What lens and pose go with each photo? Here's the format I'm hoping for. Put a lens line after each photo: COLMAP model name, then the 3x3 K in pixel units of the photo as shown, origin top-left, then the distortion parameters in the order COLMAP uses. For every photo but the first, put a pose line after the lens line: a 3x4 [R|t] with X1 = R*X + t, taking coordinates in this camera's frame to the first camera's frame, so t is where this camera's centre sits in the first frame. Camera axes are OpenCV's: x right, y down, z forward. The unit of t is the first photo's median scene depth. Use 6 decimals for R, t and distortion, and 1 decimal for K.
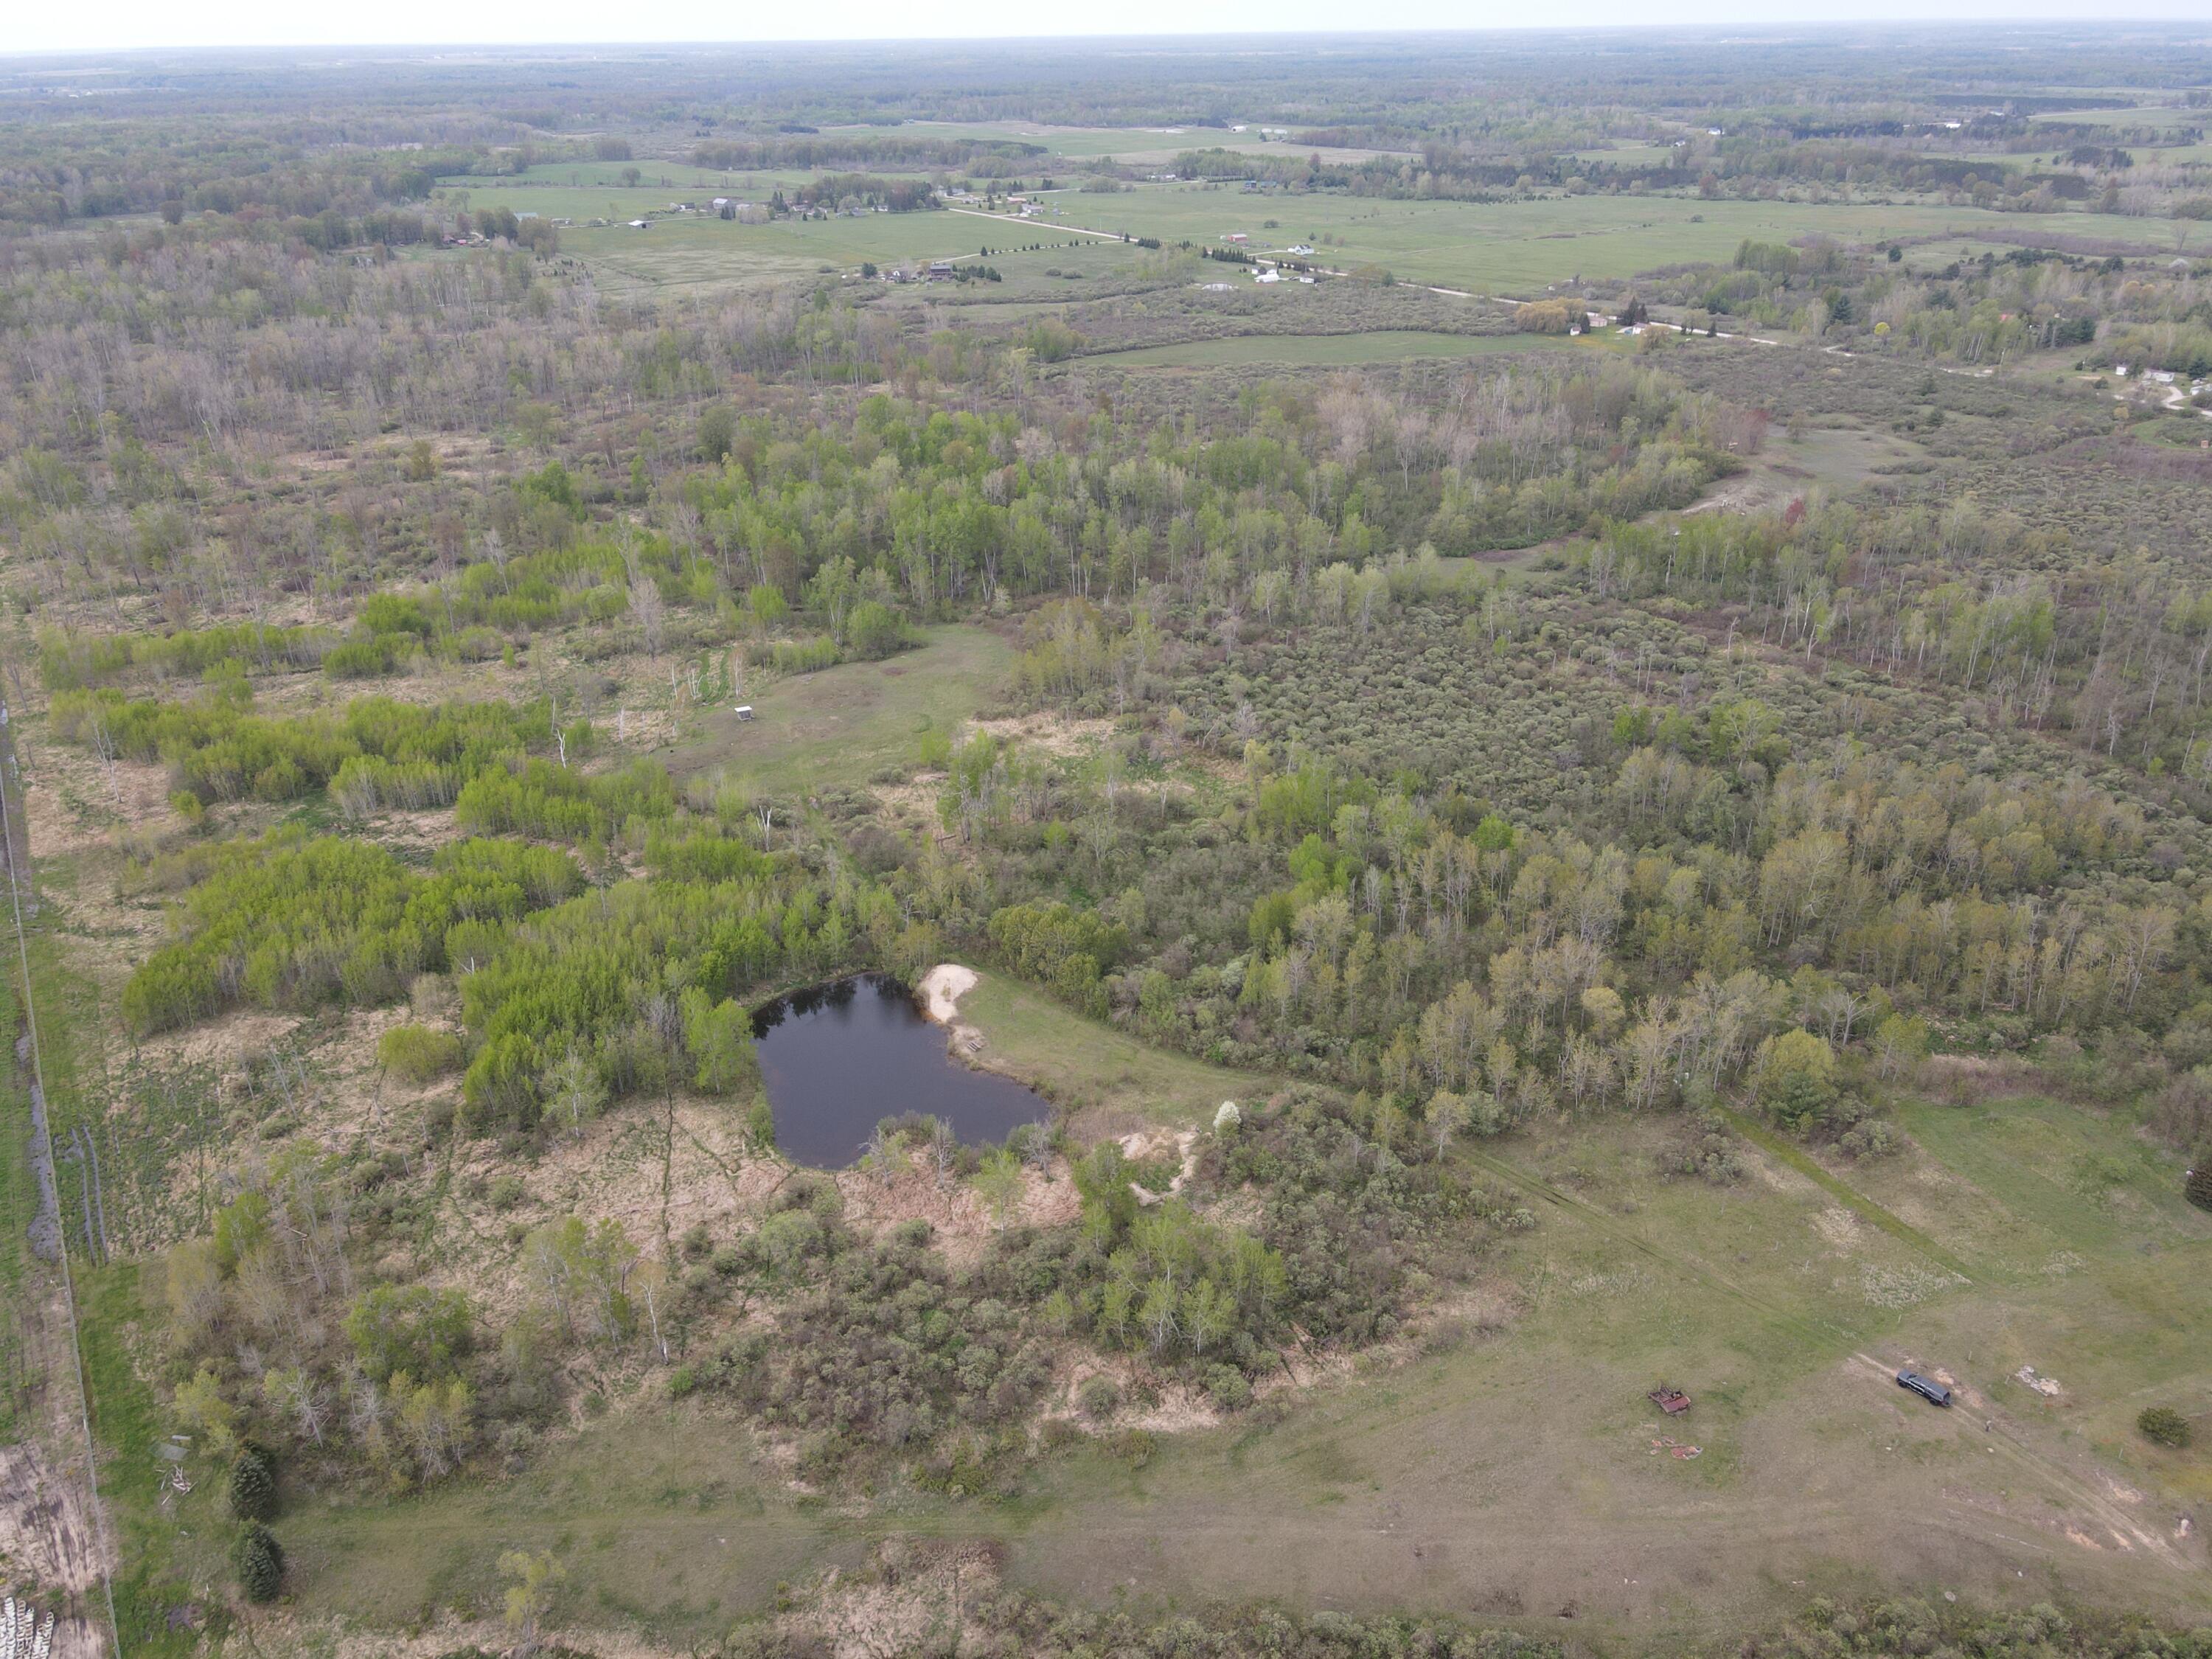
lens RADIAL K [[1610.5, 0, 1097.9], [0, 1610.5, 835.6], [0, 0, 1]] dist [0.000517, 0.008441]
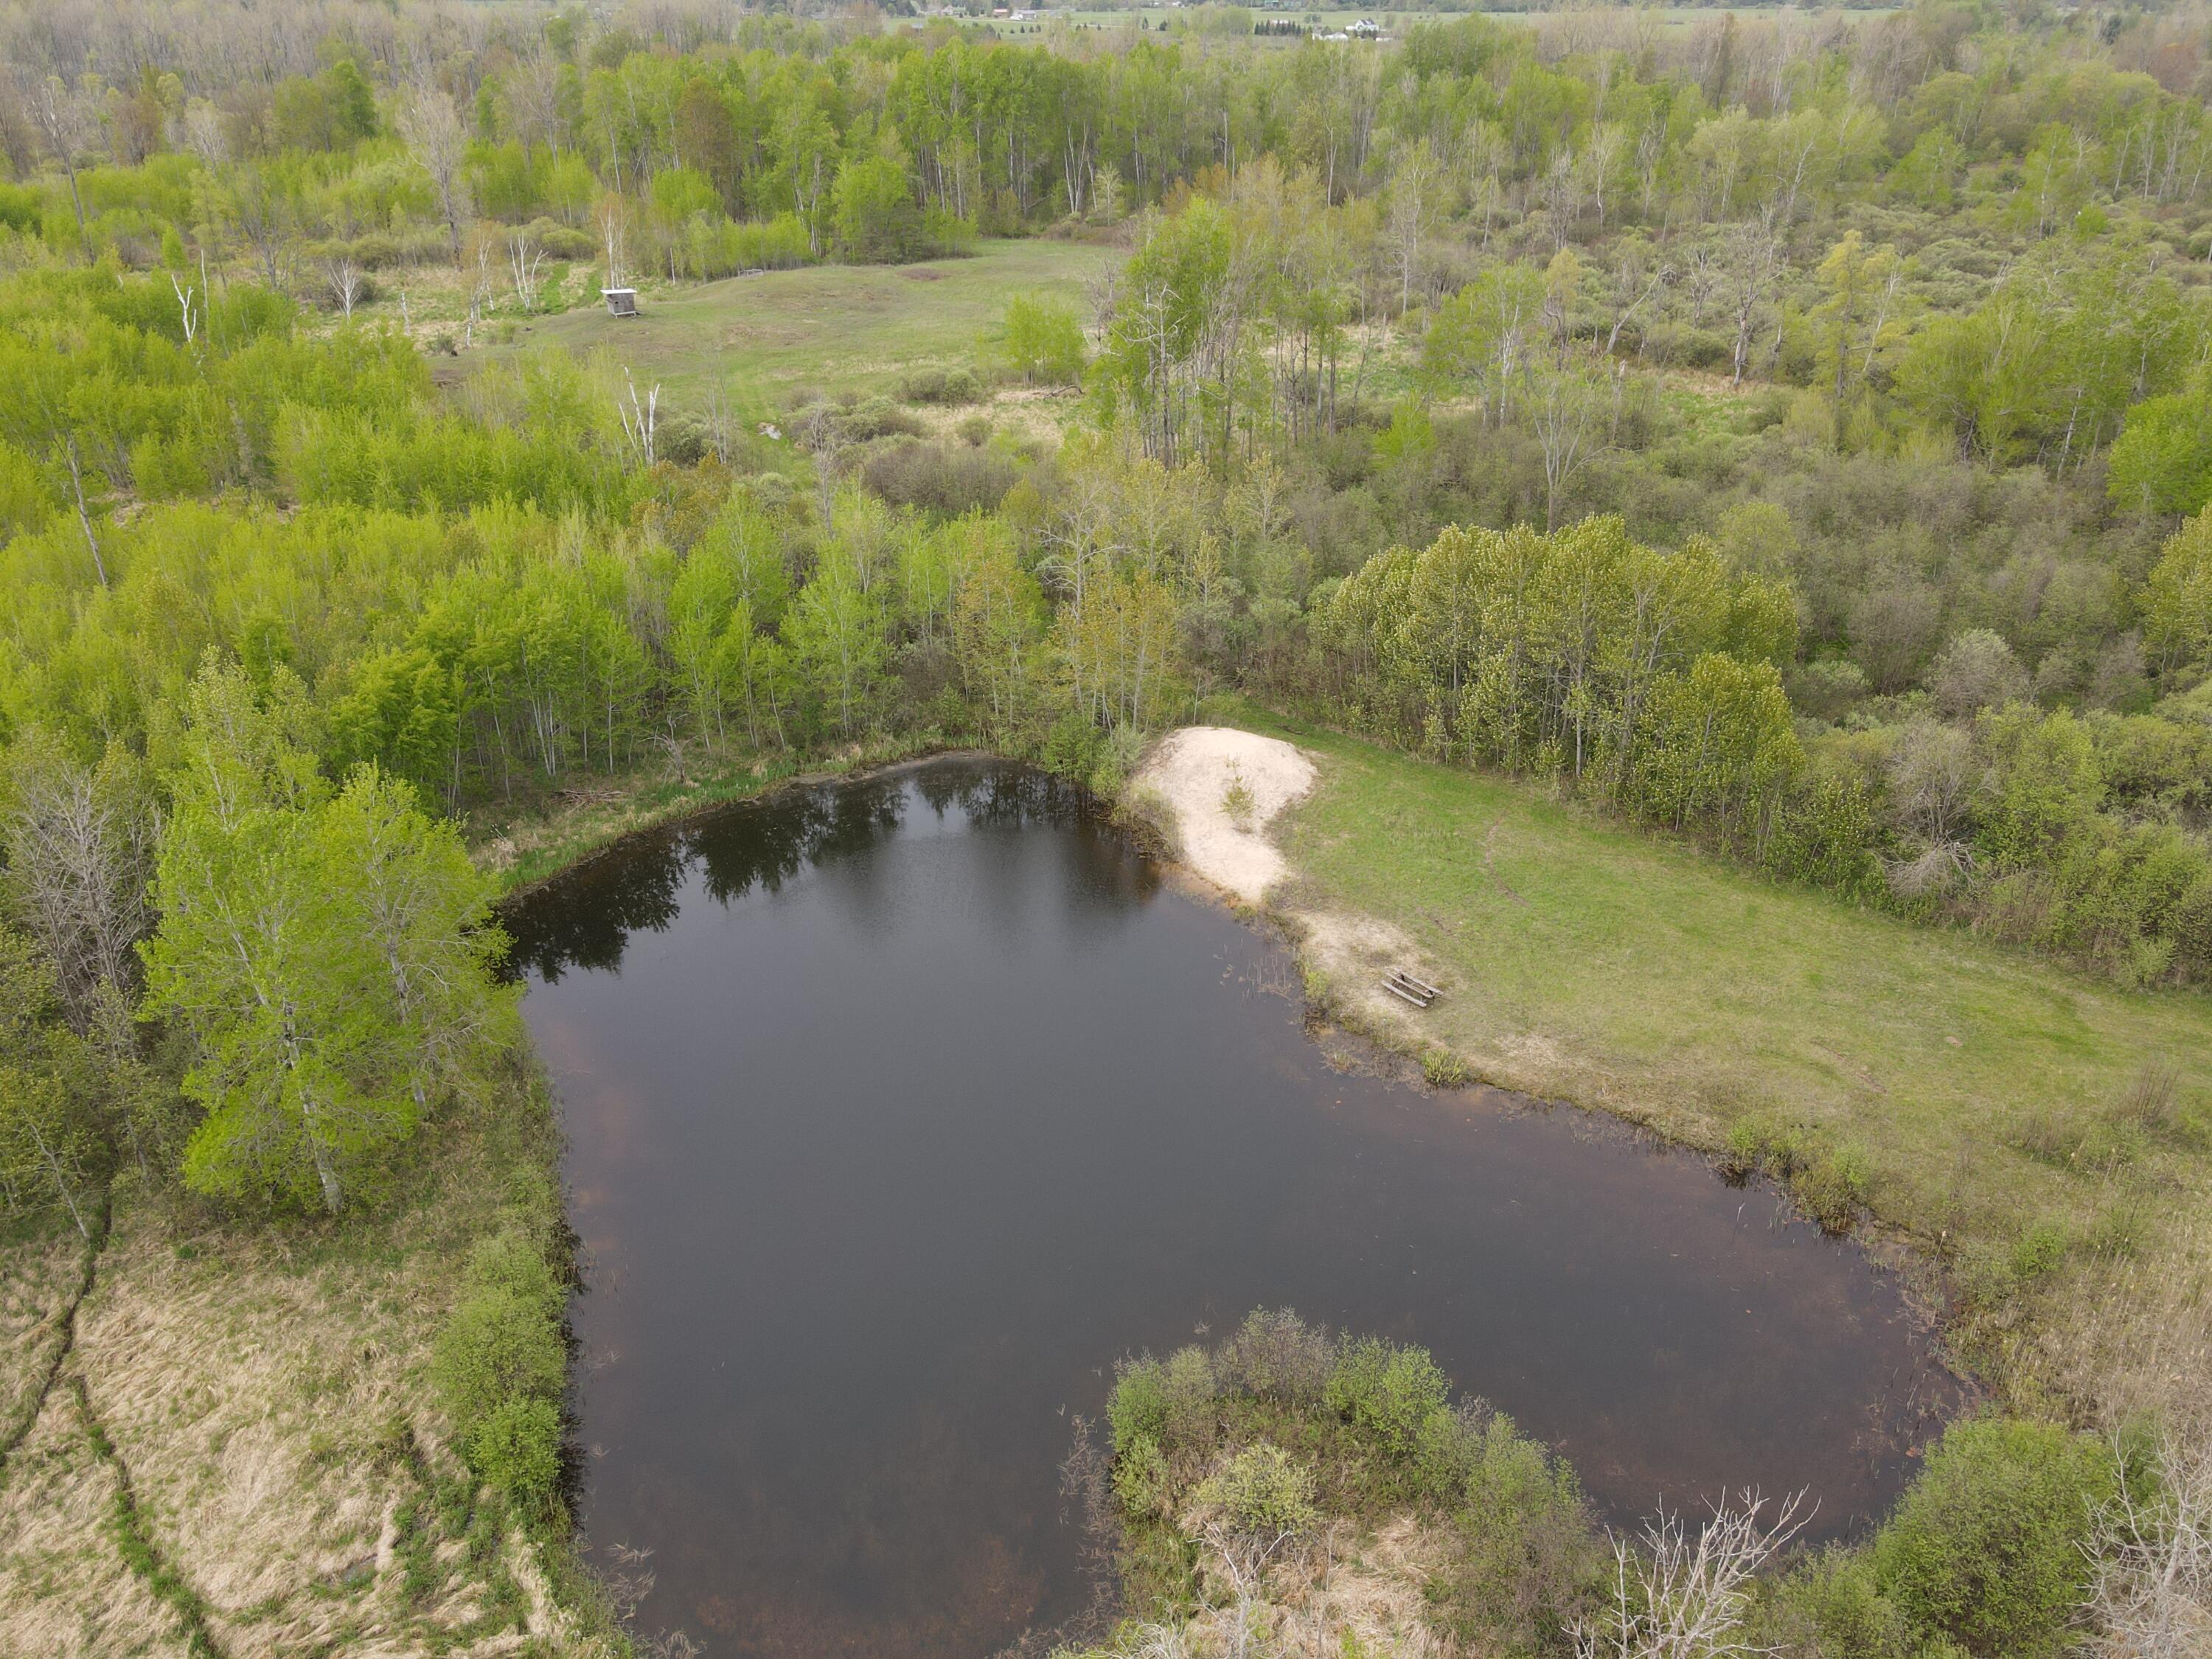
lens RADIAL K [[1603.7, 0, 1106.0], [0, 1603.7, 829.5], [0, 0, 1]] dist [0.015808, 0.002724]
pose [[0.999561, -0.002971, 0.029464, -0.105969], [0.002172, 0.999630, 0.027111, 0.079311], [-0.029533, -0.027036, 0.999198, 0.601941]]
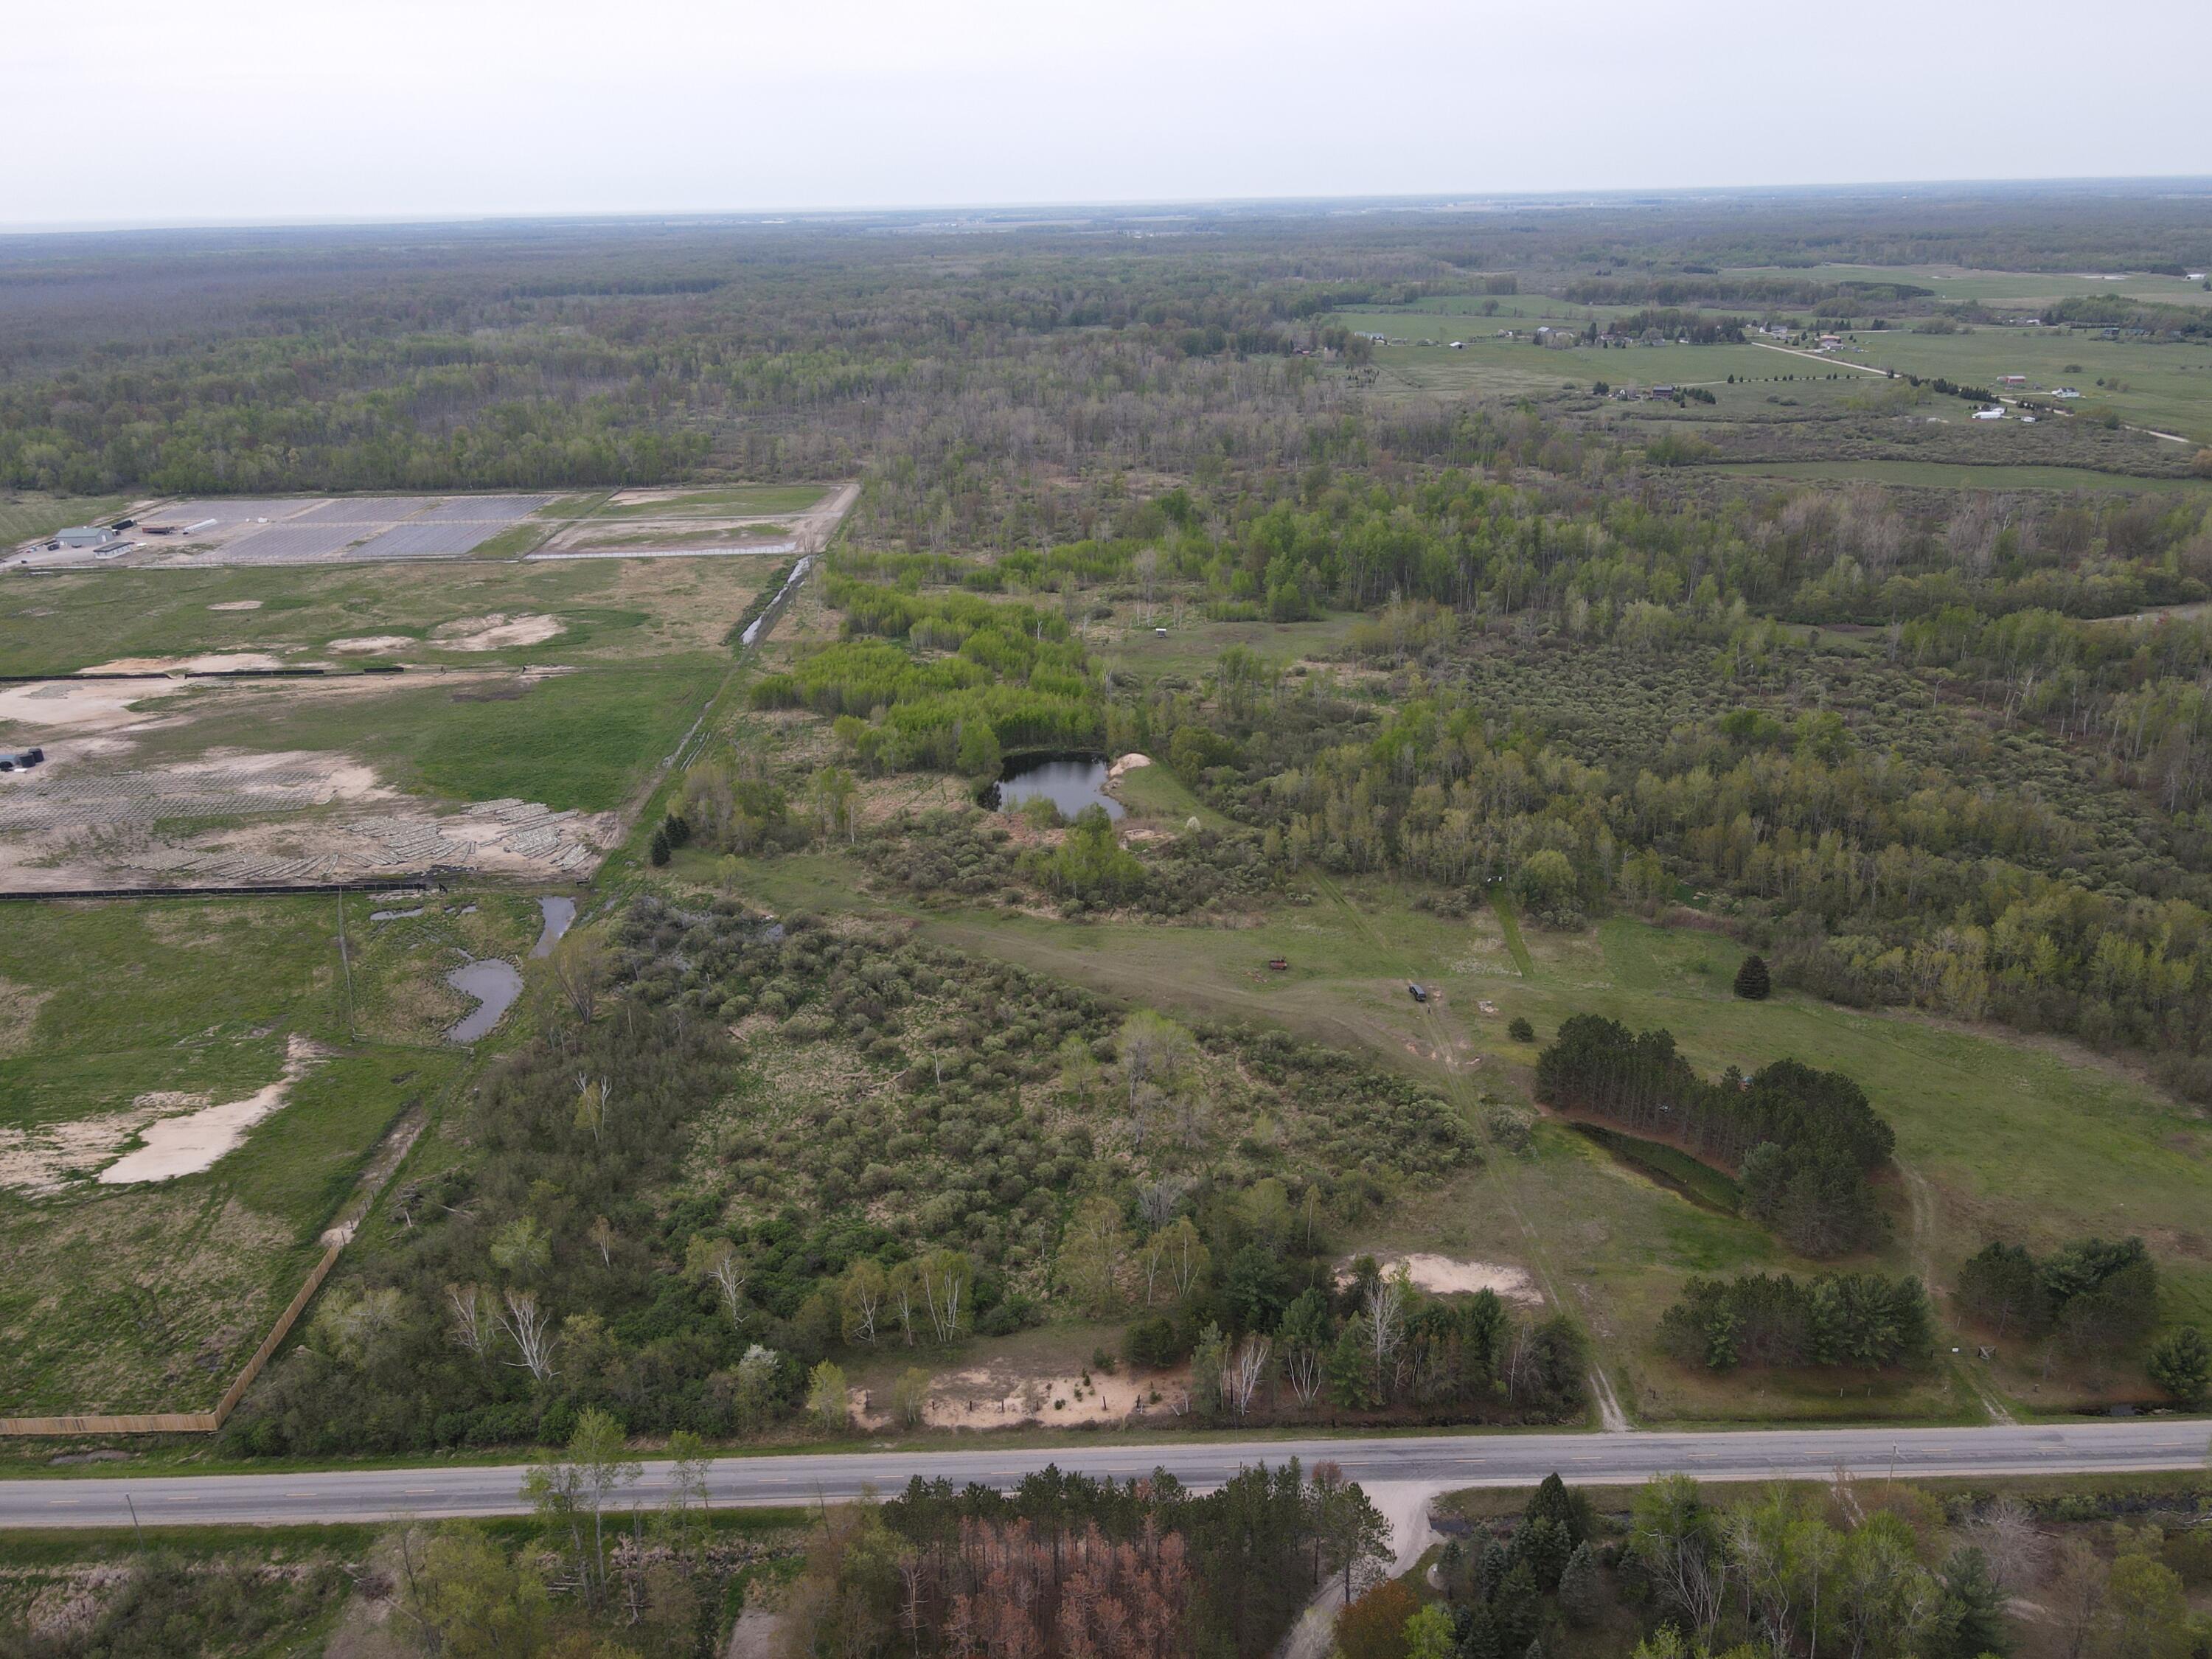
lens RADIAL K [[1610.5, 0, 1097.9], [0, 1610.5, 835.6], [0, 0, 1]] dist [0.000517, 0.008441]
pose [[0.842804, 0.191940, -0.502833, 0.616601], [-0.229412, 0.973242, -0.013017, 0.166696], [0.486880, 0.126327, 0.864285, -0.364662]]
